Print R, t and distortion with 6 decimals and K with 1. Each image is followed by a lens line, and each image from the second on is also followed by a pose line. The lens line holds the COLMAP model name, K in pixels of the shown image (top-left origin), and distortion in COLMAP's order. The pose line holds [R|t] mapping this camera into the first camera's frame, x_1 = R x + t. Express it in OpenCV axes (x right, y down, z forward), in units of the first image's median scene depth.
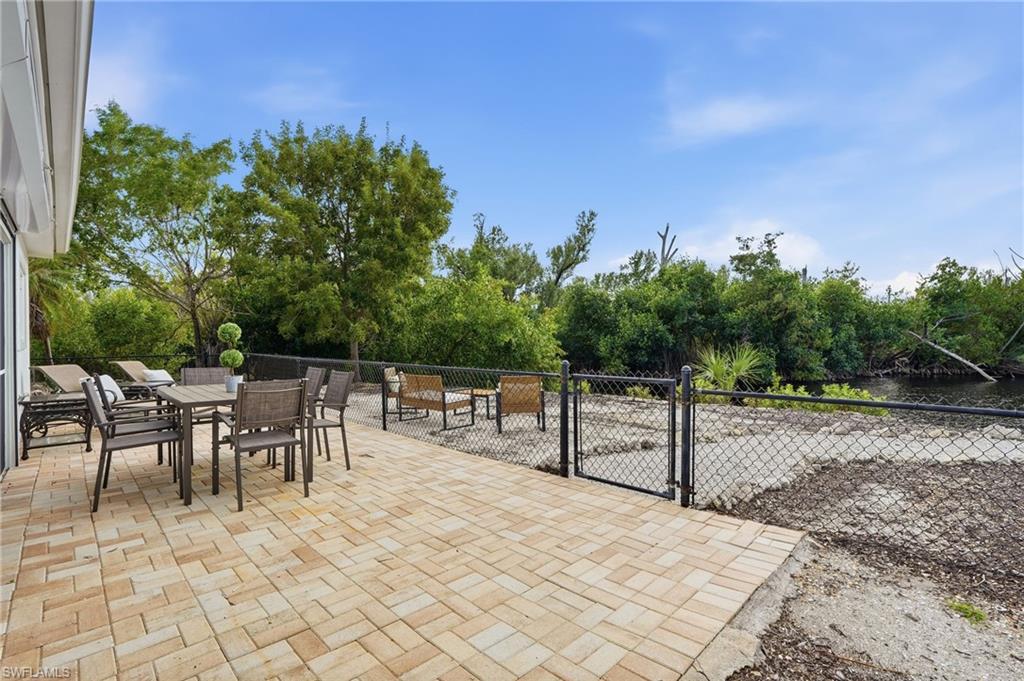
lens RADIAL K [[471.1, 0, 512.1], [0, 471.1, 337.4], [0, 0, 1]] dist [-0.065385, 0.024048]
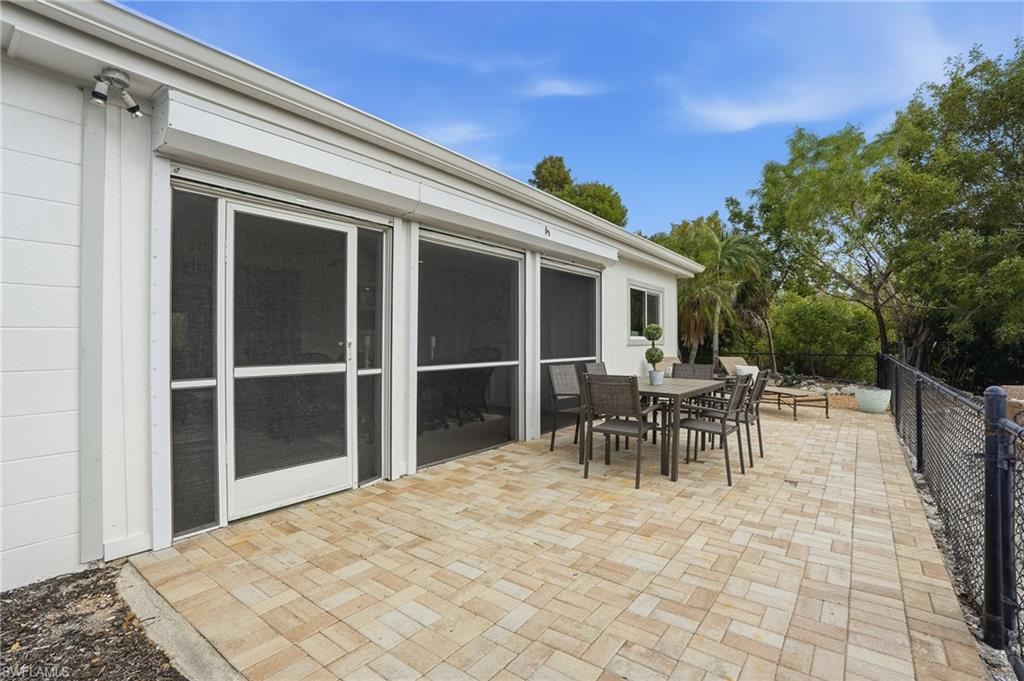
lens RADIAL K [[471.1, 0, 512.1], [0, 471.1, 337.4], [0, 0, 1]] dist [-0.065385, 0.024048]
pose [[0.154235, 0.001553, -0.988033, 0.515573], [0.004003, 0.999990, 0.002196, -0.005175], [0.988026, -0.004294, 0.154228, 0.502924]]
